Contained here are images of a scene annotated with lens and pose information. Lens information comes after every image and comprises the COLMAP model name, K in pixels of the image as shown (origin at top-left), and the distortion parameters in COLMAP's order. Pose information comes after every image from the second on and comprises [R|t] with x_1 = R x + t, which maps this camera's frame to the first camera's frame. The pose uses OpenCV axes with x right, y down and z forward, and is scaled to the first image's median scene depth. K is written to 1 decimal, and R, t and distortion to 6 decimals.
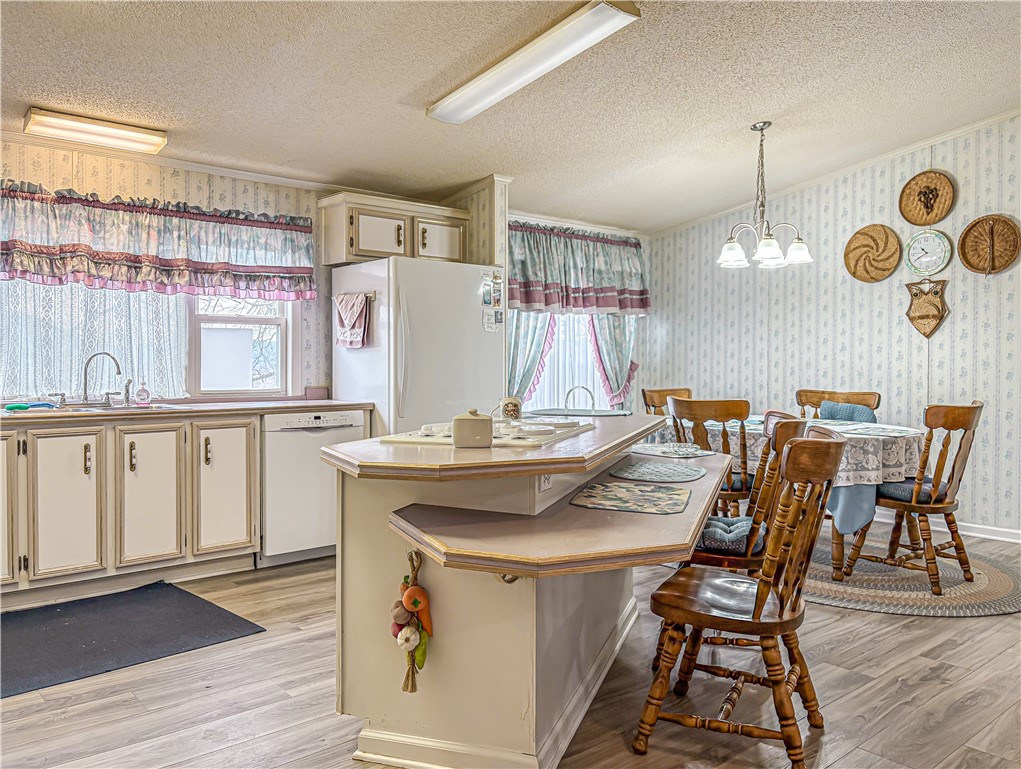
lens RADIAL K [[762.9, 0, 513.9], [0, 762.9, 374.6], [0, 0, 1]] dist [-0.005705, -0.006812]
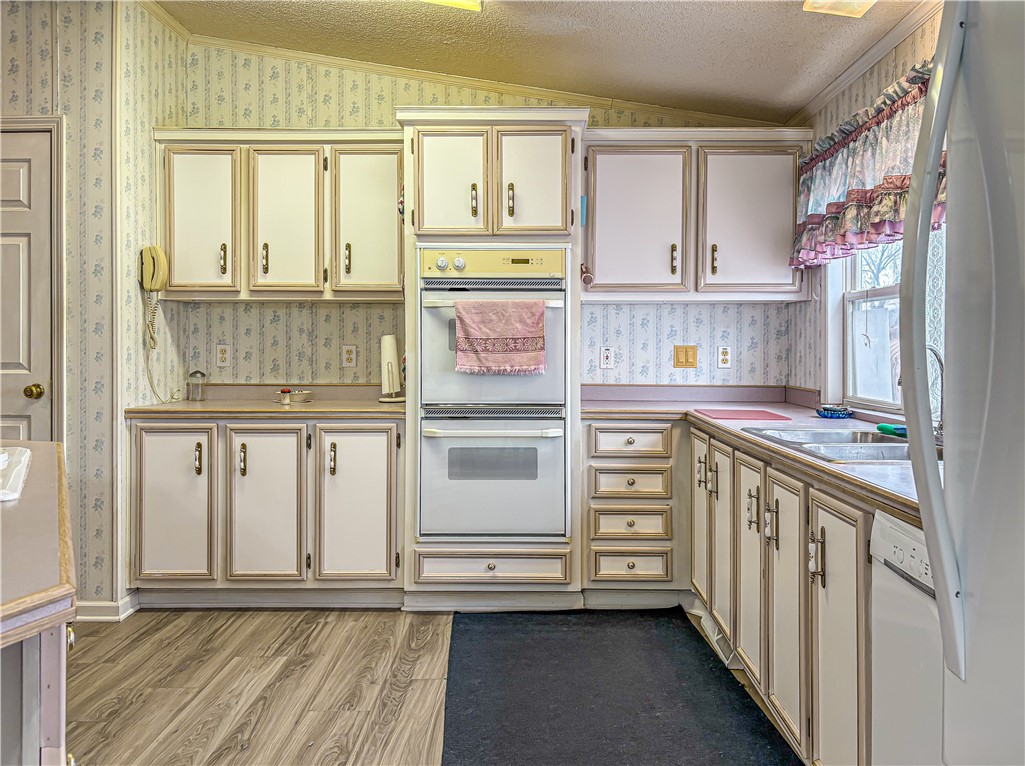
lens RADIAL K [[773.5, 0, 531.2], [0, 773.5, 357.4], [0, 0, 1]] dist [0.059181, -0.067743]
pose [[-0.647577, -0.001803, -0.761998, 0.062541], [-0.017249, 0.999776, 0.012293, -0.020692], [0.761805, 0.021104, -0.647463, 1.065801]]
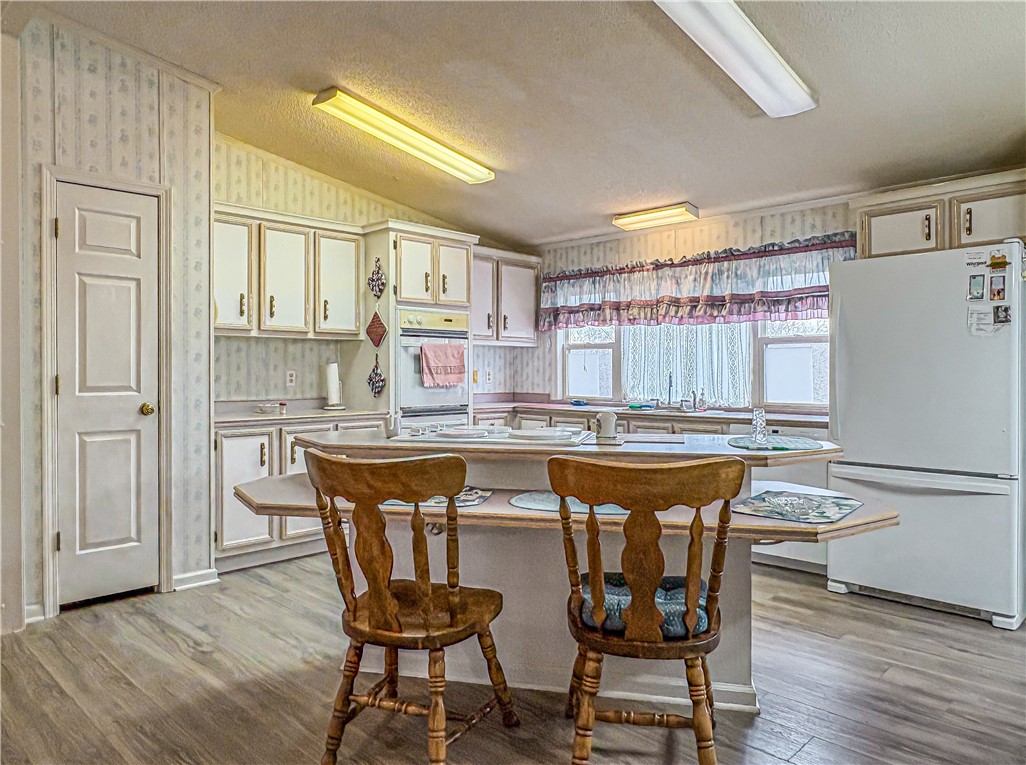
lens RADIAL K [[702.6, 0, 514.7], [0, 702.6, 378.5], [0, 0, 1]] dist [0.005487, 0.001059]
pose [[0.104203, 0.003422, -0.994550, 0.670642], [-0.012551, 0.999919, 0.002125, -0.013428], [0.994477, 0.012261, 0.104238, 0.544913]]
